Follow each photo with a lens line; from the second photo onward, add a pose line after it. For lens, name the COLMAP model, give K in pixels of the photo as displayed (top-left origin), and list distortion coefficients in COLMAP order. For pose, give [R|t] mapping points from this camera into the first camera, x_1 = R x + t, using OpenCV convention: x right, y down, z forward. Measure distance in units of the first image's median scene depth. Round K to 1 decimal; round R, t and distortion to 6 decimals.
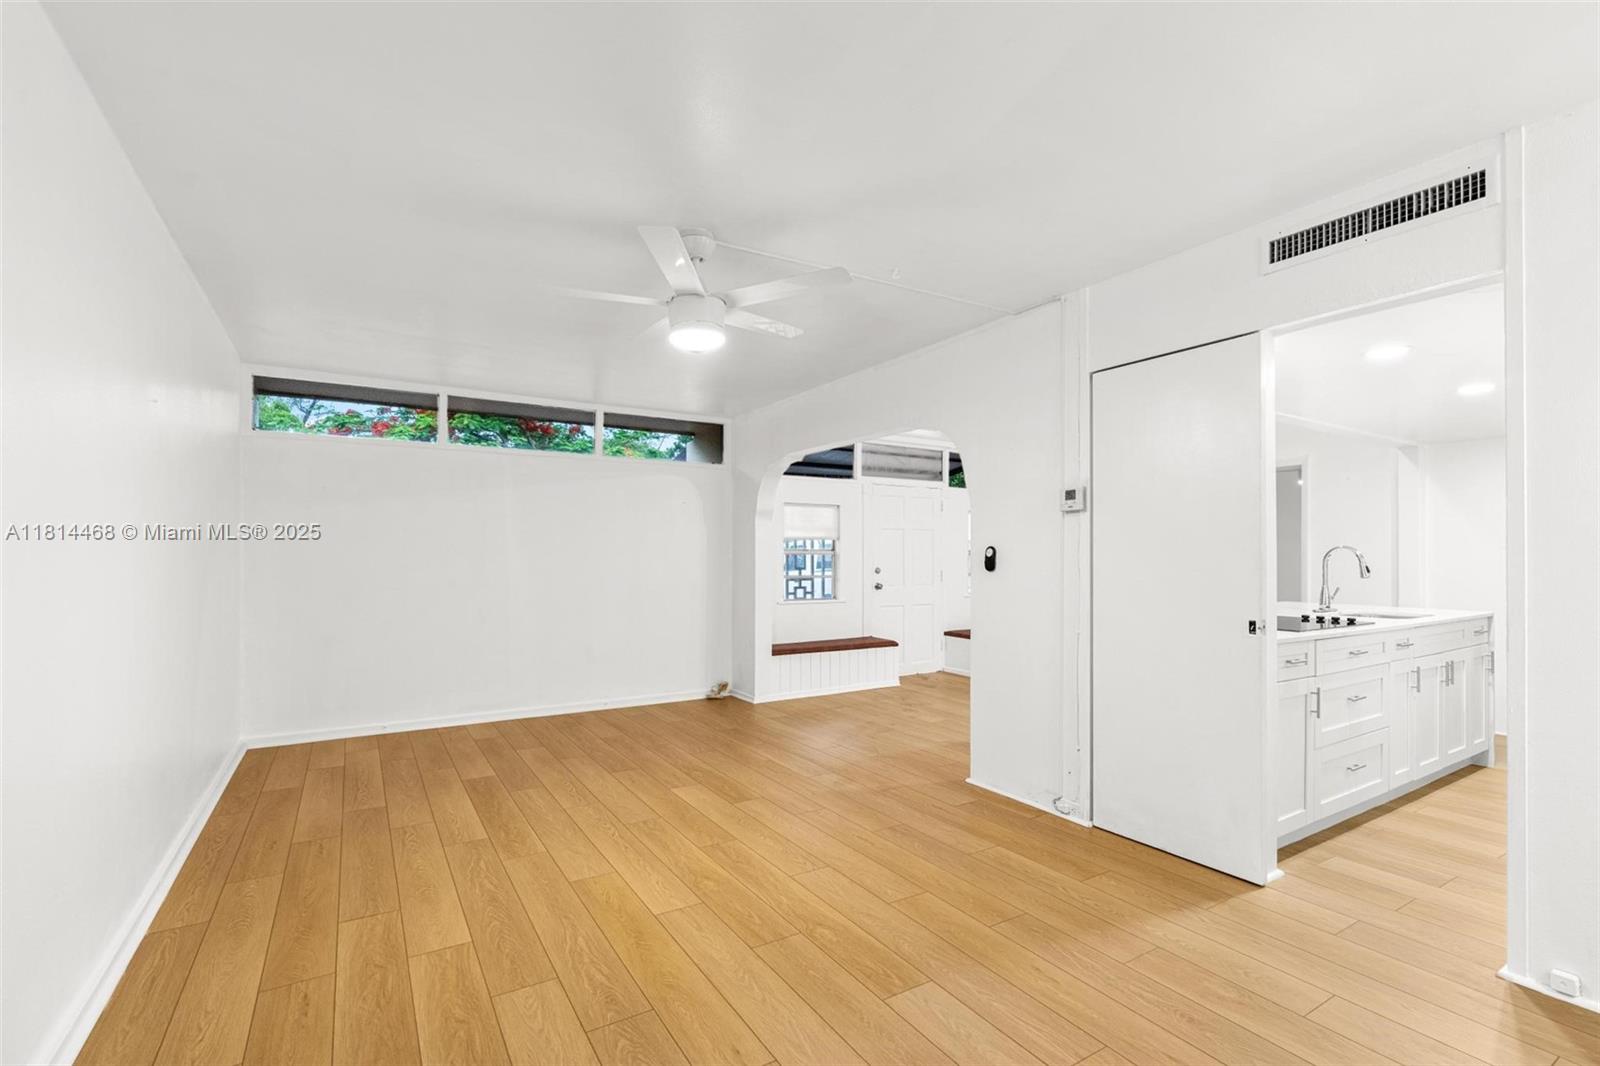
lens RADIAL K [[737.4, 0, 807.5], [0, 737.4, 545.8], [0, 0, 1]] dist [-0.003513, 0.001146]
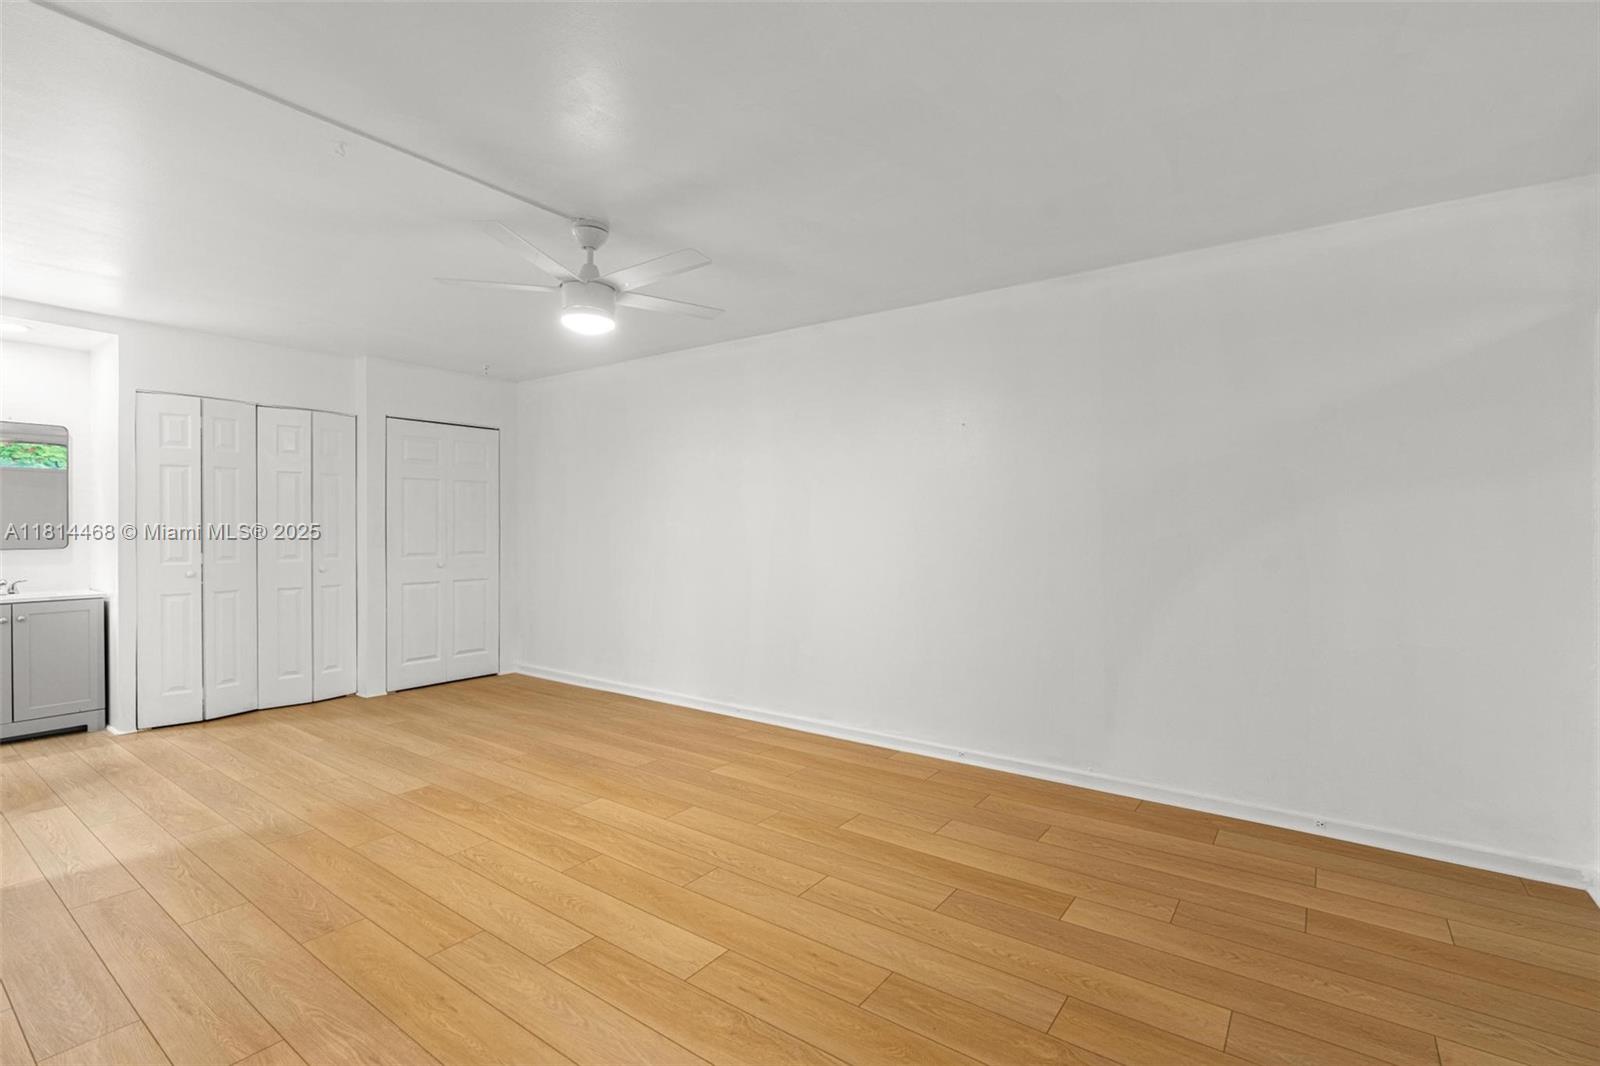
lens RADIAL K [[737.4, 0, 807.5], [0, 737.4, 545.8], [0, 0, 1]] dist [-0.003513, 0.001146]
pose [[-0.928675, 0.005553, -0.370853, -0.051840], [0.004165, 0.999981, 0.004543, 0.032830], [0.370871, 0.002674, -0.928681, 2.029591]]
